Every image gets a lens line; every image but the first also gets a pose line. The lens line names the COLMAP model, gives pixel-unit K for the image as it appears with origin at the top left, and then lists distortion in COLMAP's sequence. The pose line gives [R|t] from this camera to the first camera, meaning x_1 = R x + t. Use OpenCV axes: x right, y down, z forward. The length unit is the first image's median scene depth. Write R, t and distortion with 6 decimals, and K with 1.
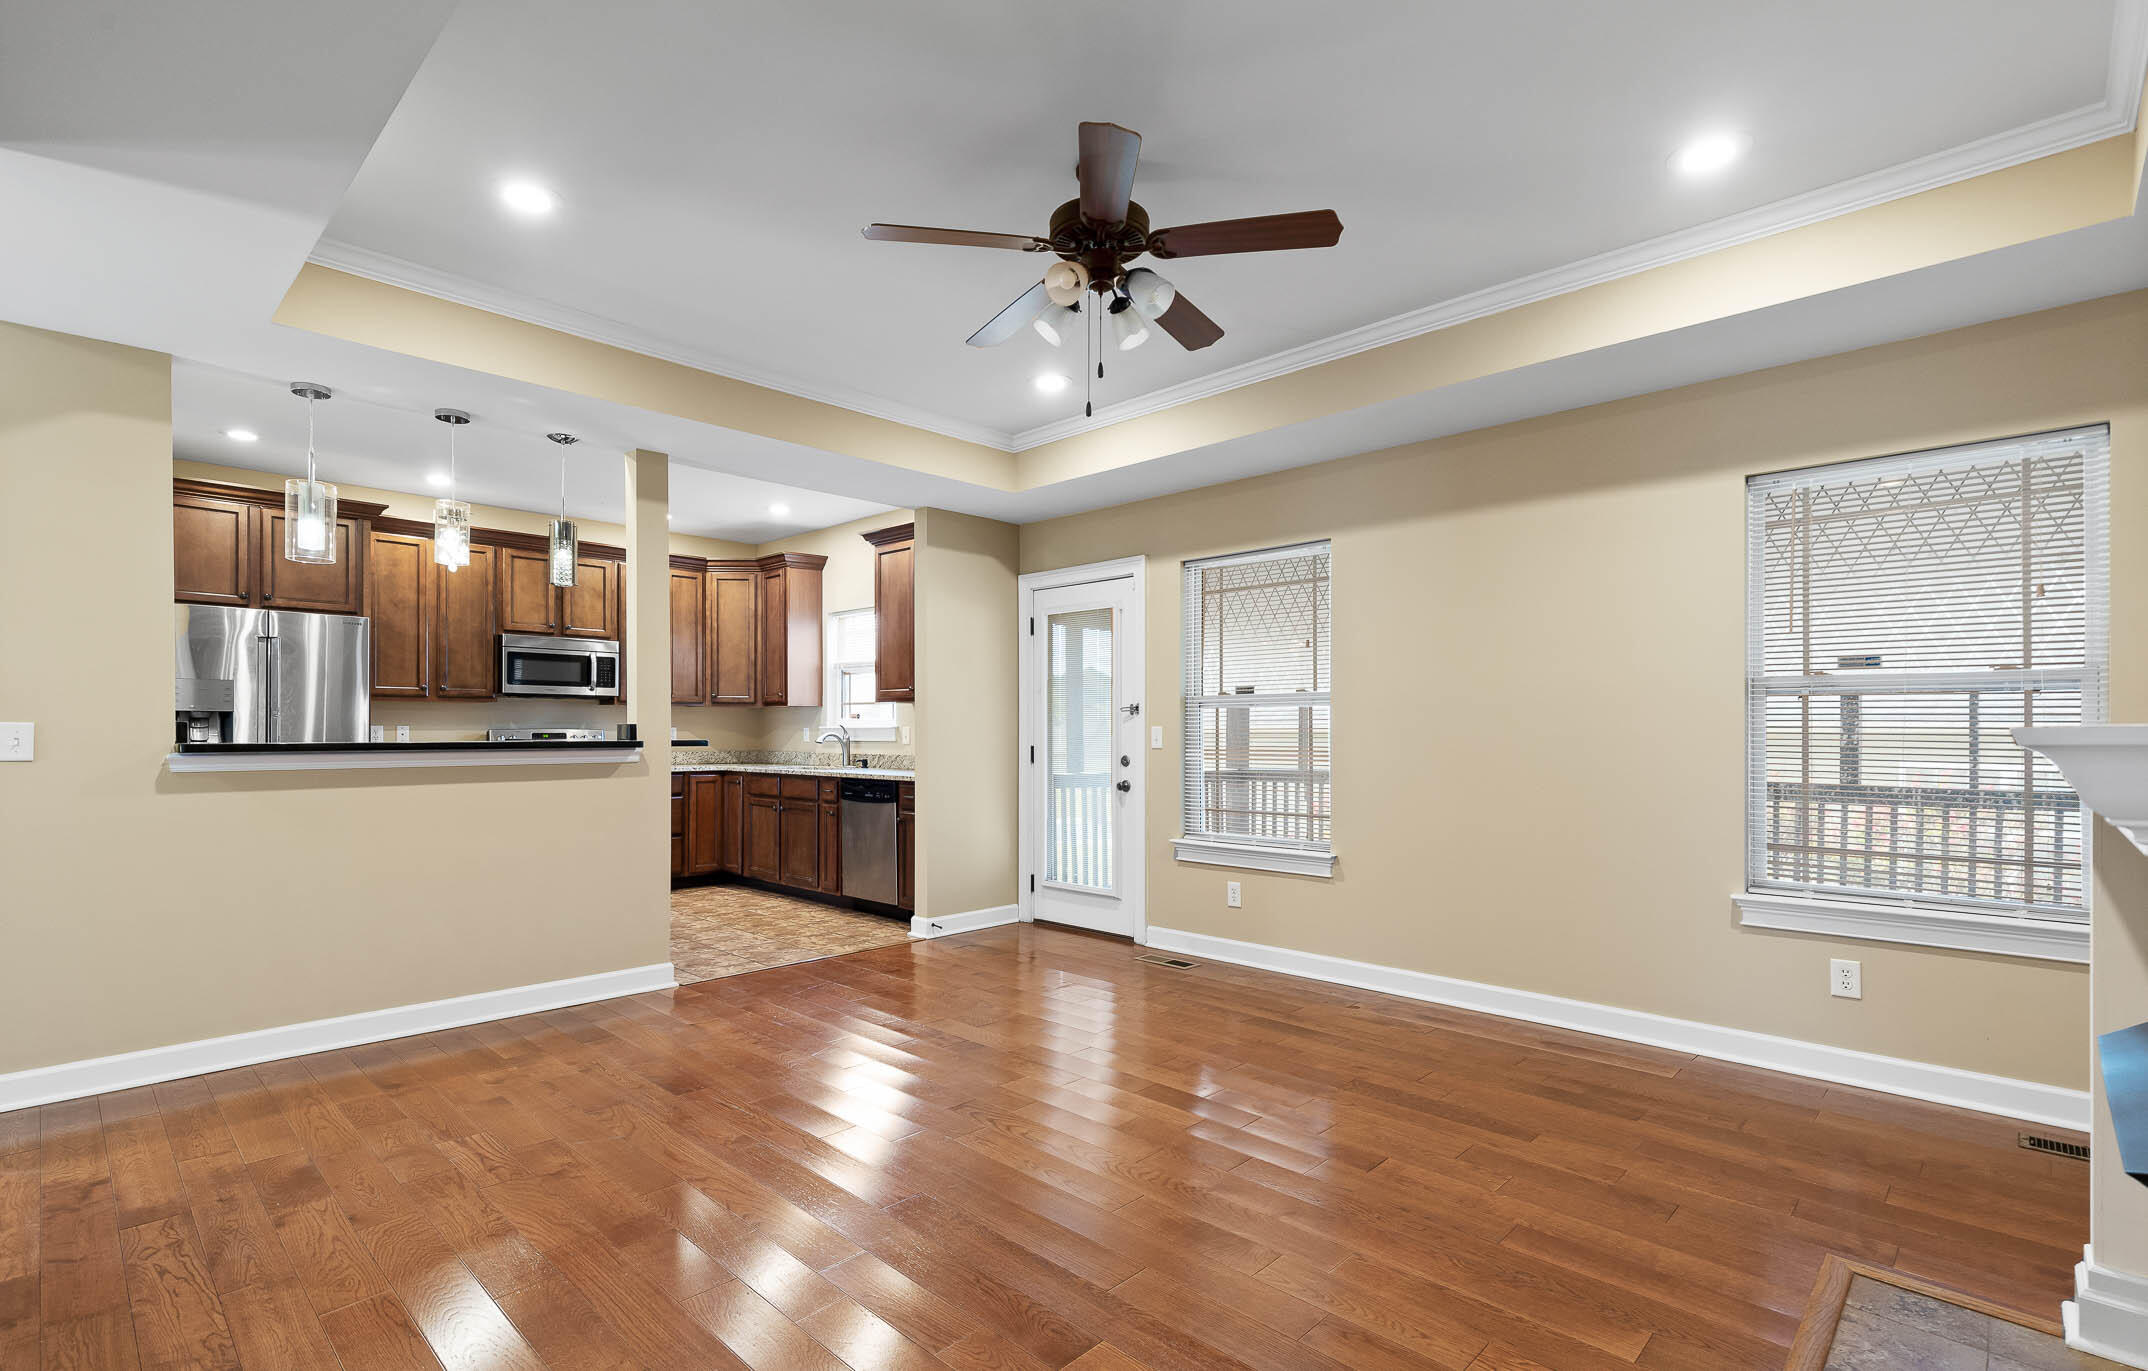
lens RADIAL K [[986.6, 0, 1077.6], [0, 986.6, 734.9], [0, 0, 1]] dist [0.000279, -0.000038]
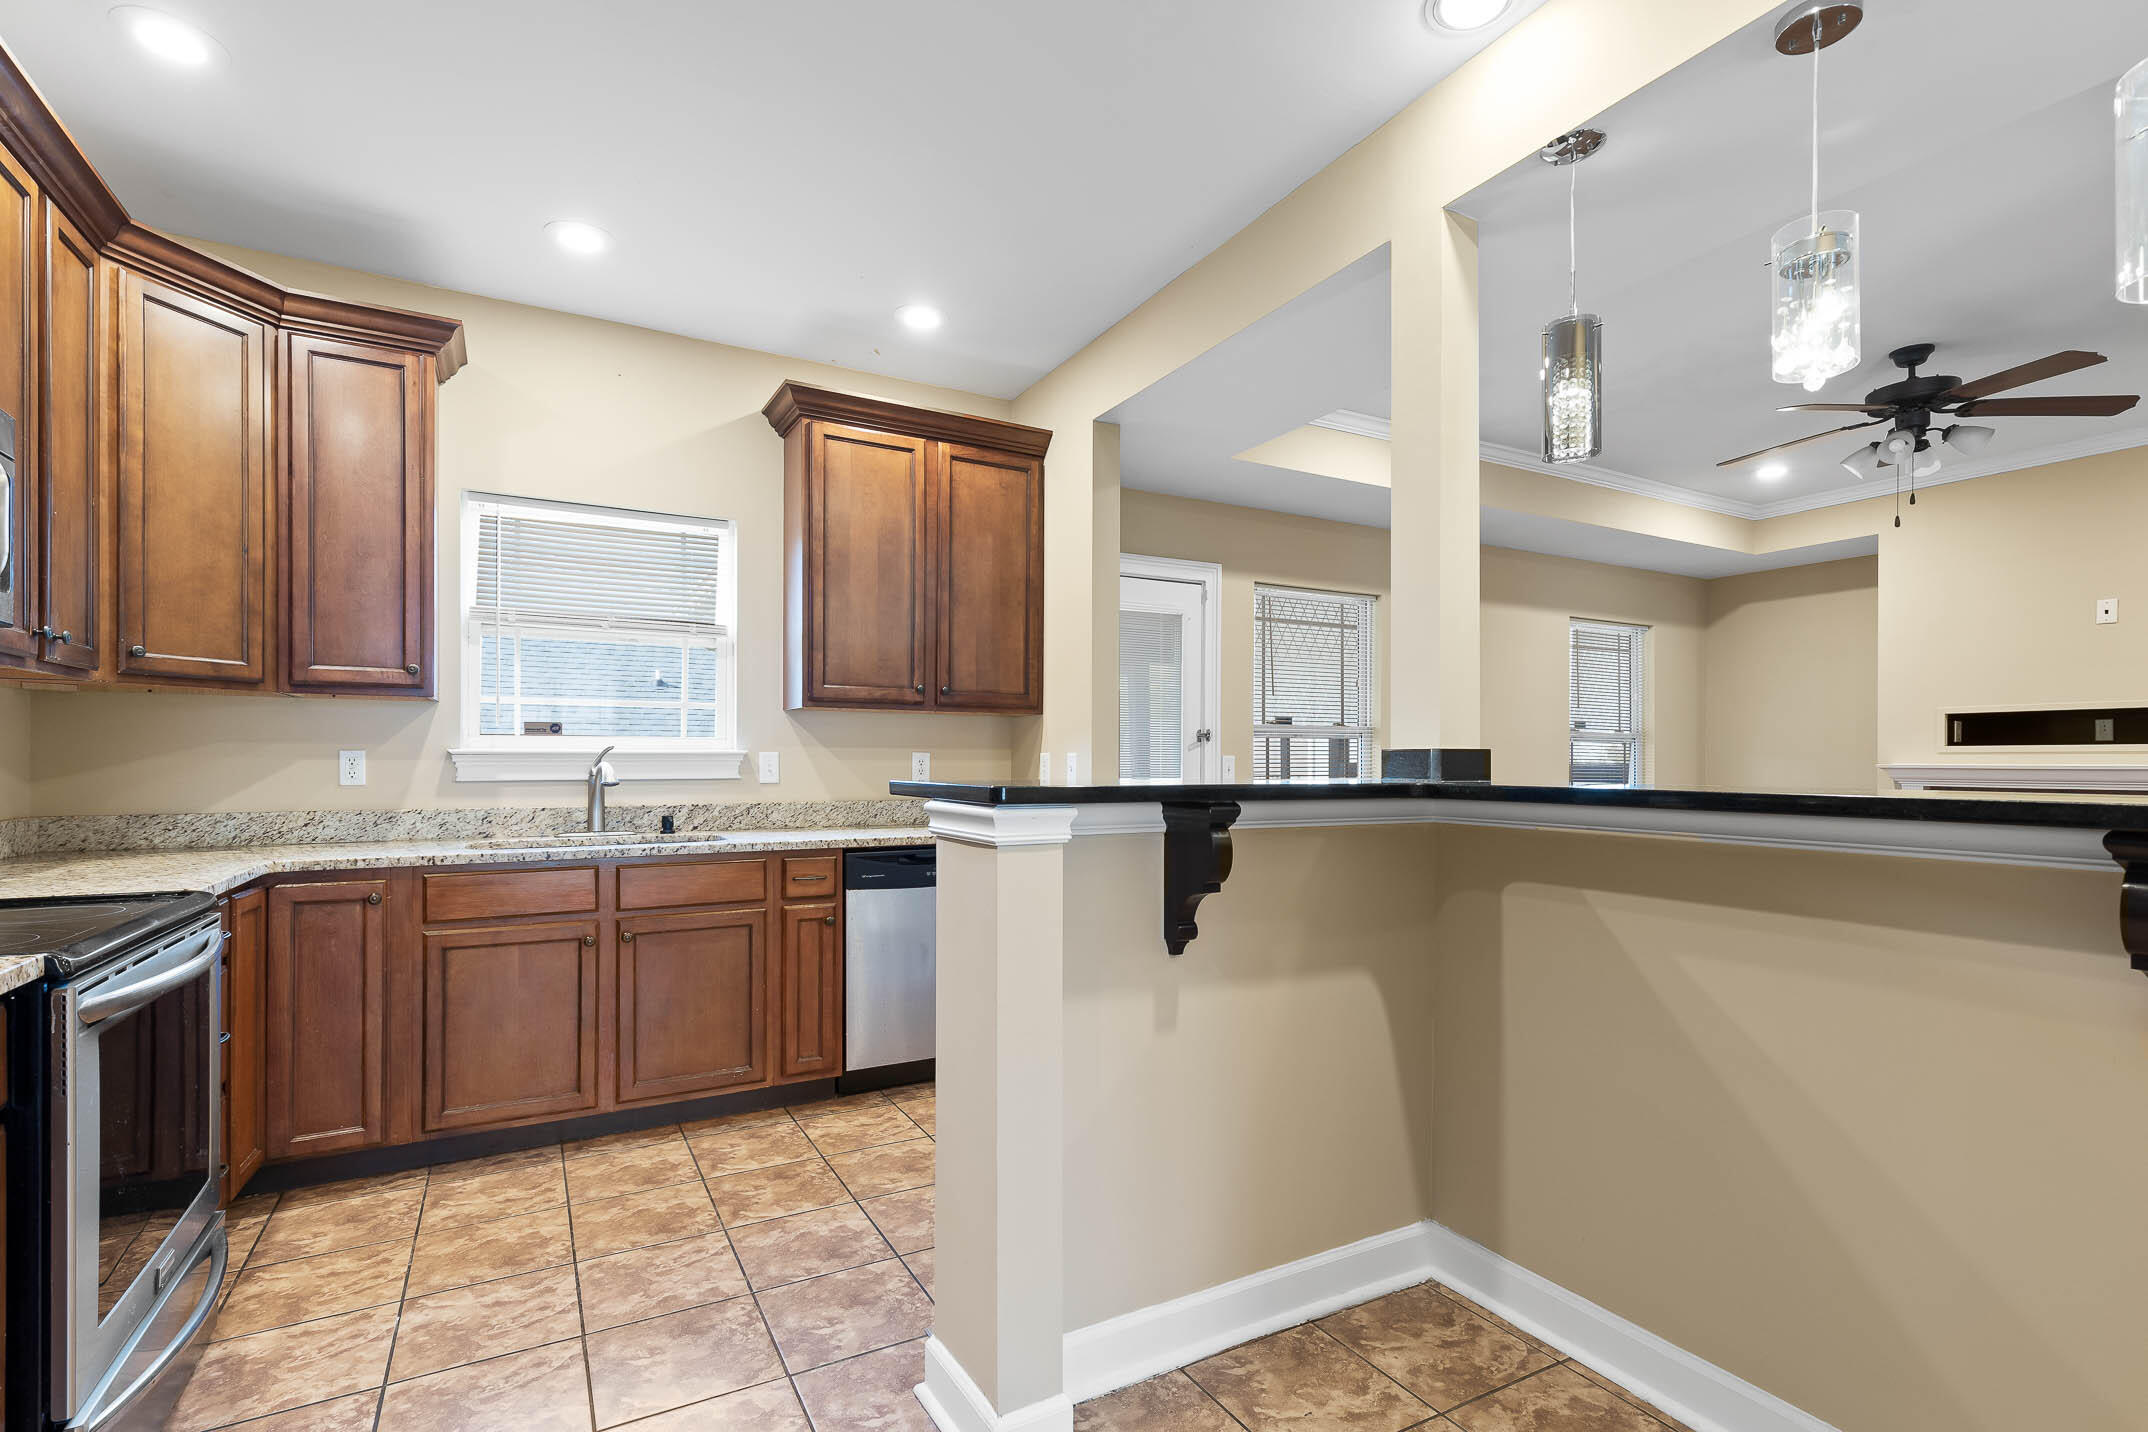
lens RADIAL K [[996.0, 0, 1061.9], [0, 996.0, 760.7], [0, 0, 1]] dist [0.010799, -0.000783]
pose [[0.306366, -0.000563, 0.951914, -0.666800], [0.001847, 0.999998, -0.000003, -0.003227], [-0.951912, 0.001760, 0.306367, 0.682073]]
